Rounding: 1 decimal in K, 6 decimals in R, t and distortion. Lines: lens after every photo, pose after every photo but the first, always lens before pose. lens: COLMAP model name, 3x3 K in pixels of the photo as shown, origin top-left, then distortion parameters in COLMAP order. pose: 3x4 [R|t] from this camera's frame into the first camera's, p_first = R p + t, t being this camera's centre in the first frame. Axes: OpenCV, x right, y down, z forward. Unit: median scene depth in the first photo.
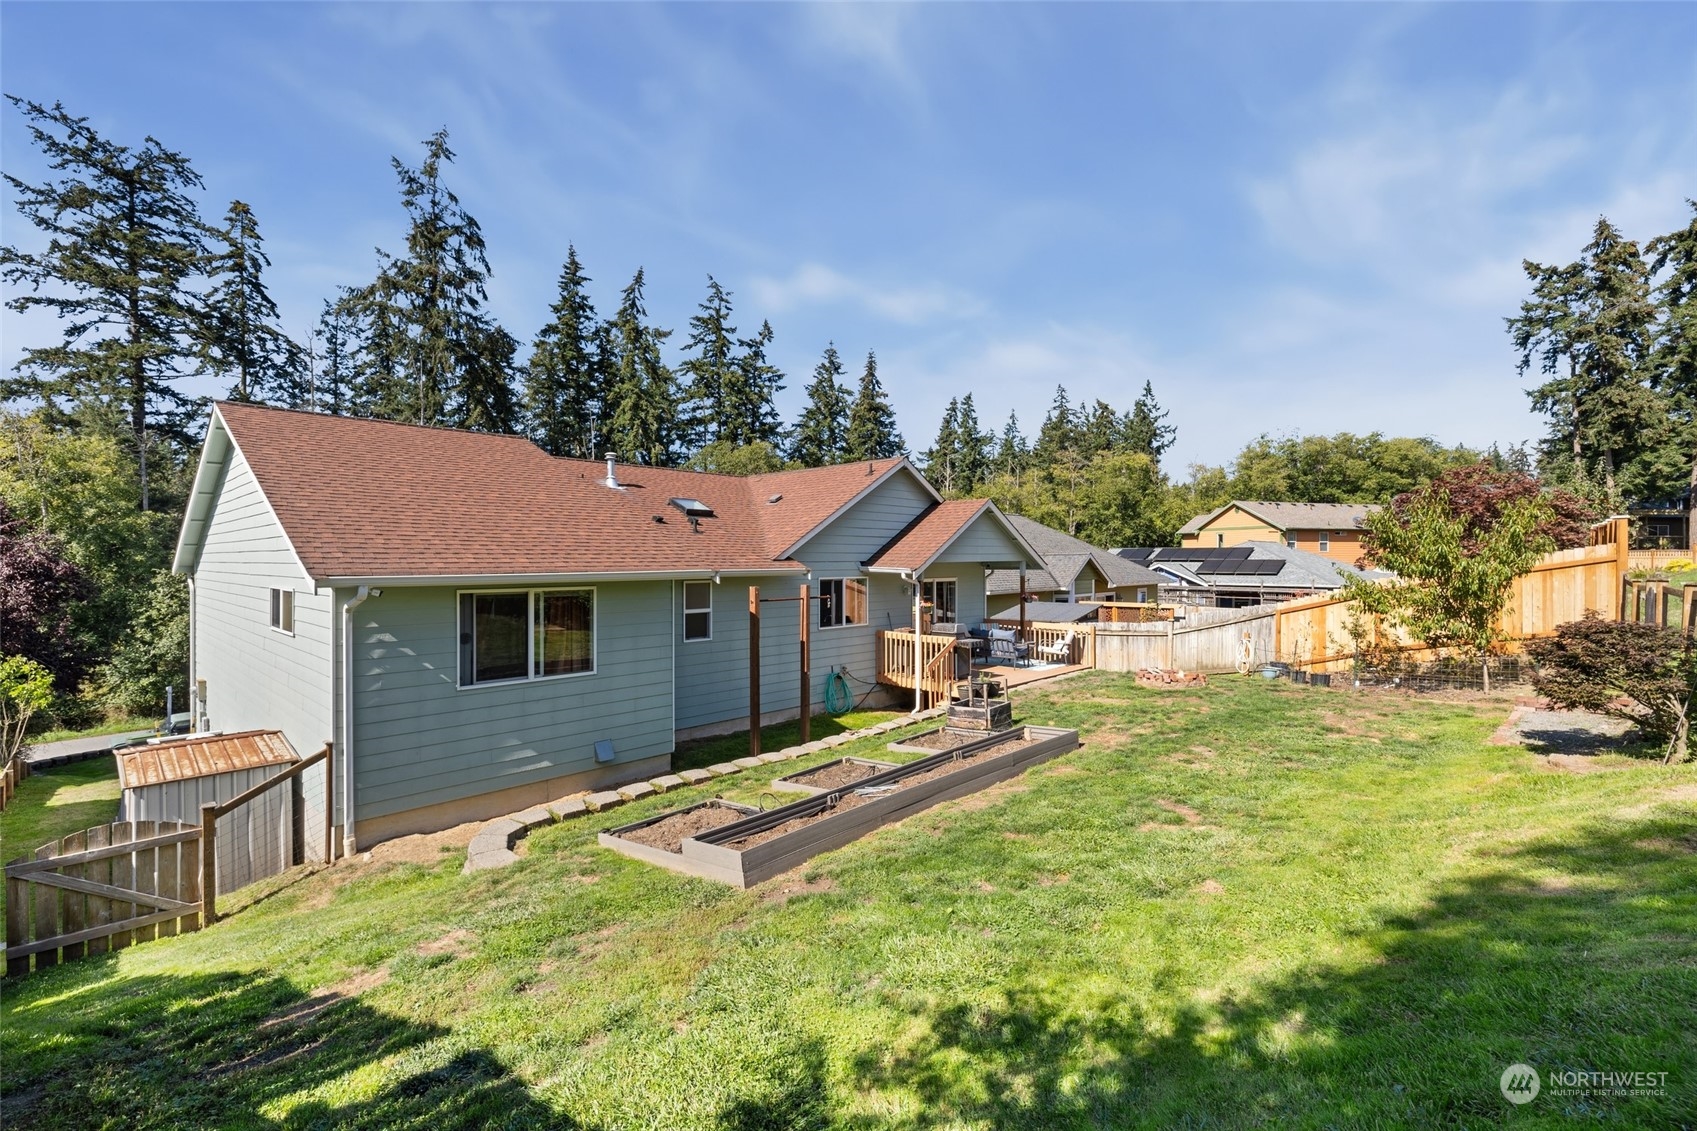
lens RADIAL K [[742.6, 0, 848.5], [0, 742.6, 565.5], [0, 0, 1]] dist [-0.002231, 0.000037]
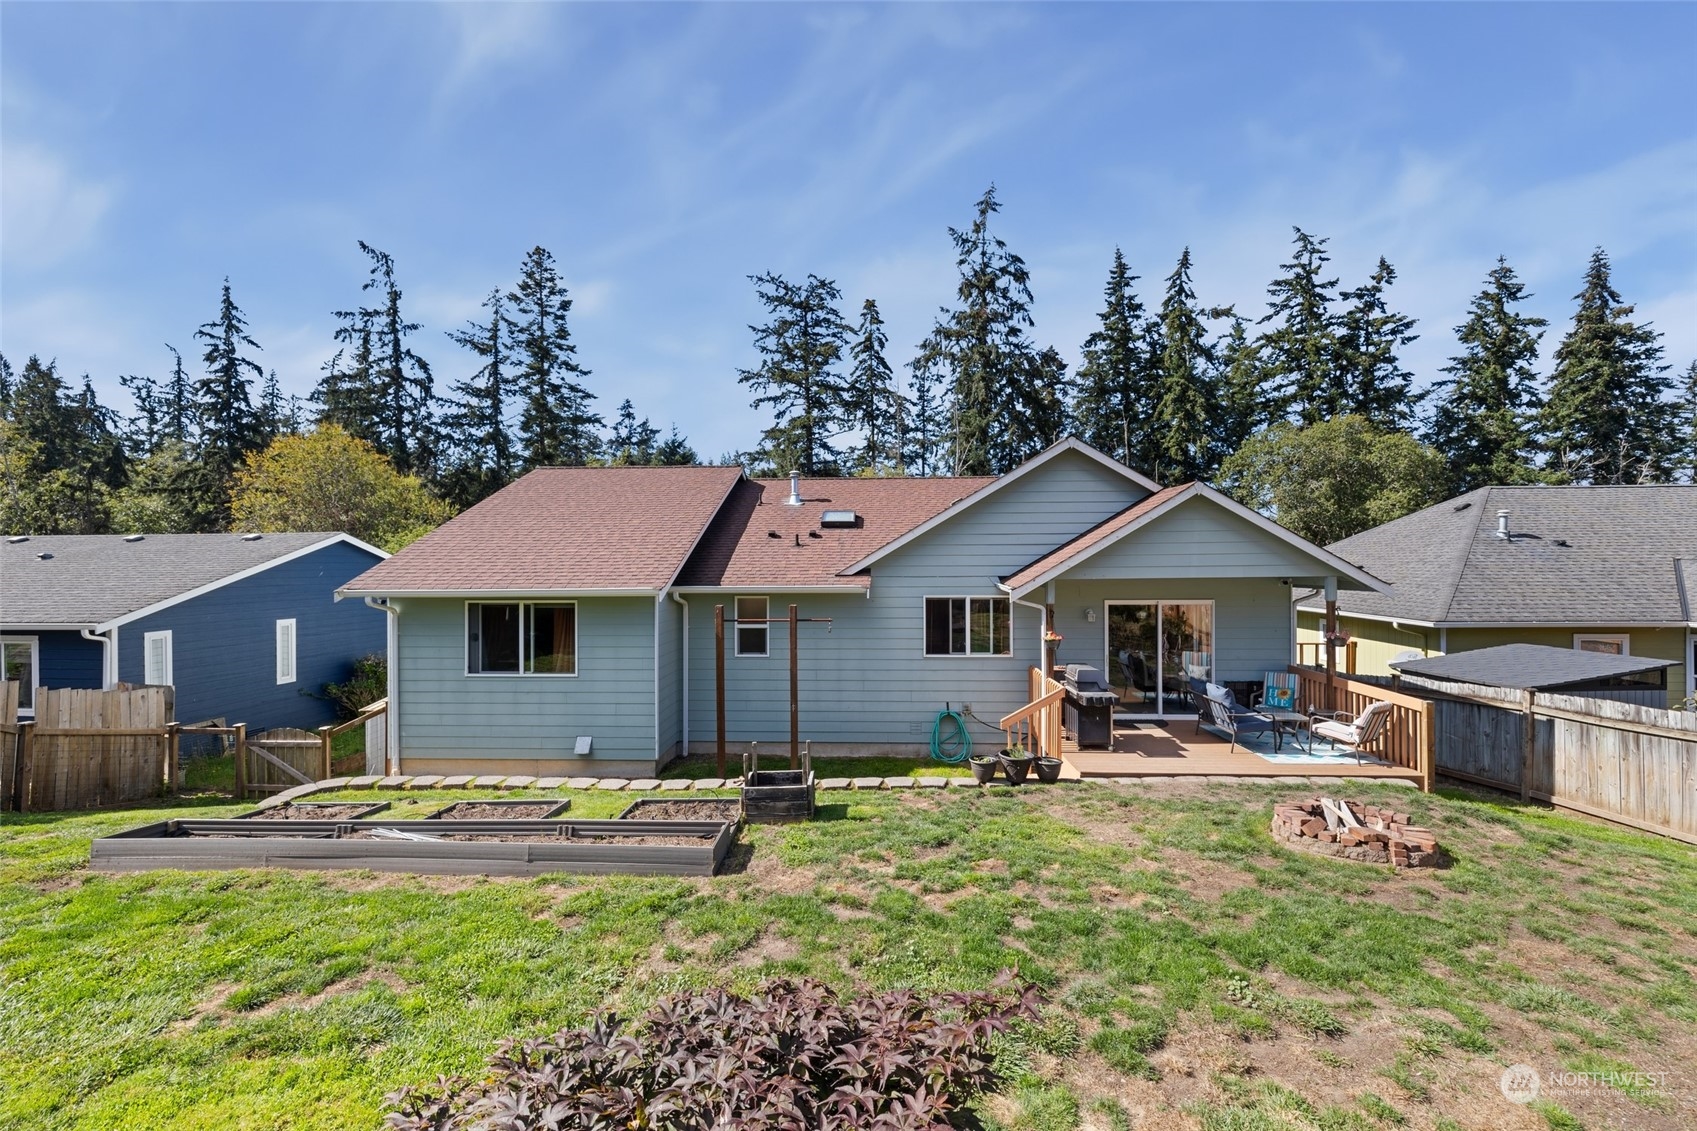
lens RADIAL K [[716.8, 0, 839.2], [0, 716.8, 560.8], [0, 0, 1]] dist [0.001804, 0.000317]
pose [[0.655064, -0.003533, -0.755565, 0.126222], [-0.001907, 0.999978, -0.006329, -0.004313], [0.755571, 0.005587, 0.655043, 0.096441]]
